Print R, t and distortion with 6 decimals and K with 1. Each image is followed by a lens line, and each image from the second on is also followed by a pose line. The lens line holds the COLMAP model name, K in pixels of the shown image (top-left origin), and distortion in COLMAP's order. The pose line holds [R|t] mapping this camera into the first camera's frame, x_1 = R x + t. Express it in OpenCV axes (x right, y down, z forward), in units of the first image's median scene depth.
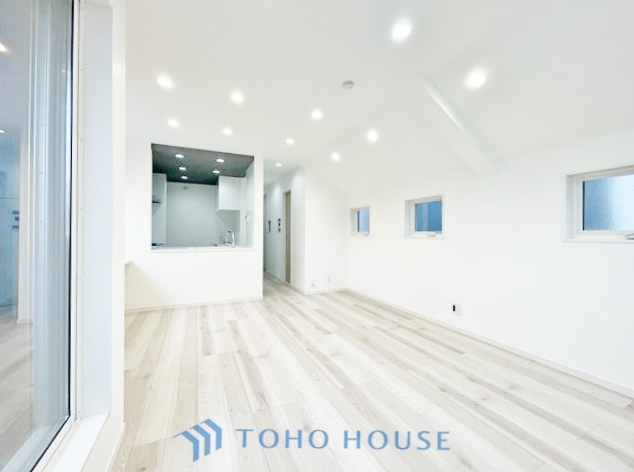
lens RADIAL K [[258.9, 0, 315.2], [0, 258.9, 233.1], [0, 0, 1]] dist [-0.000450, -0.000044]
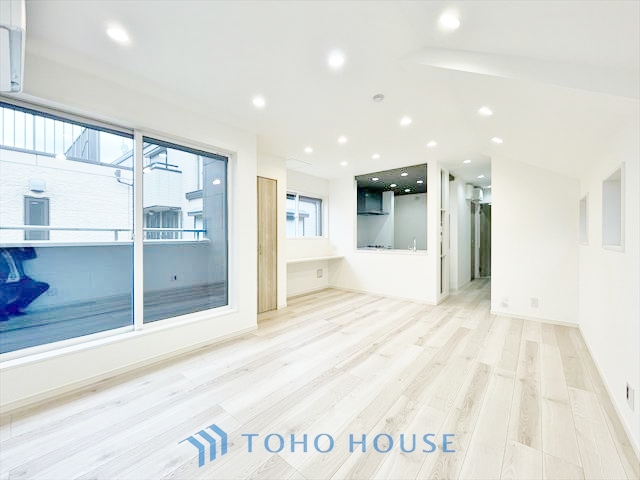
lens RADIAL K [[258.3, 0, 318.2], [0, 258.3, 237.4], [0, 0, 1]] dist [-0.002202, 0.000014]
pose [[0.425062, -0.000606, -0.905164, 0.608794], [0.004647, 0.999988, 0.001513, -0.008933], [0.905152, -0.004849, 0.425060, 0.211716]]
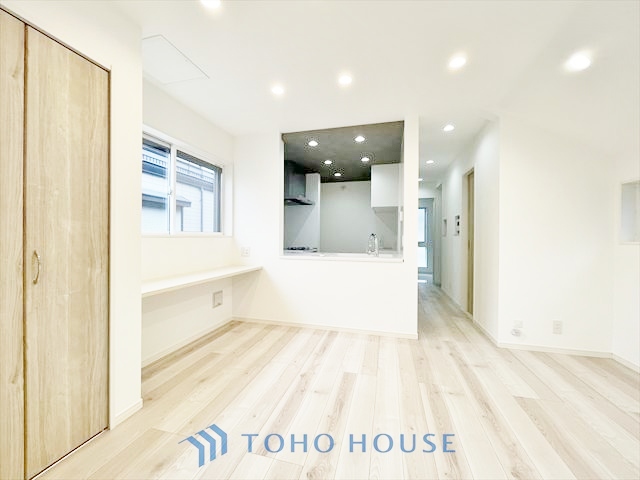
lens RADIAL K [[258.3, 0, 318.2], [0, 258.3, 237.4], [0, 0, 1]] dist [-0.002202, 0.000014]
pose [[0.769468, 0.000512, -0.638685, 0.020511], [-0.001028, 0.999999, -0.000437, 0.003618], [0.638684, 0.000992, 0.769468, 0.427154]]
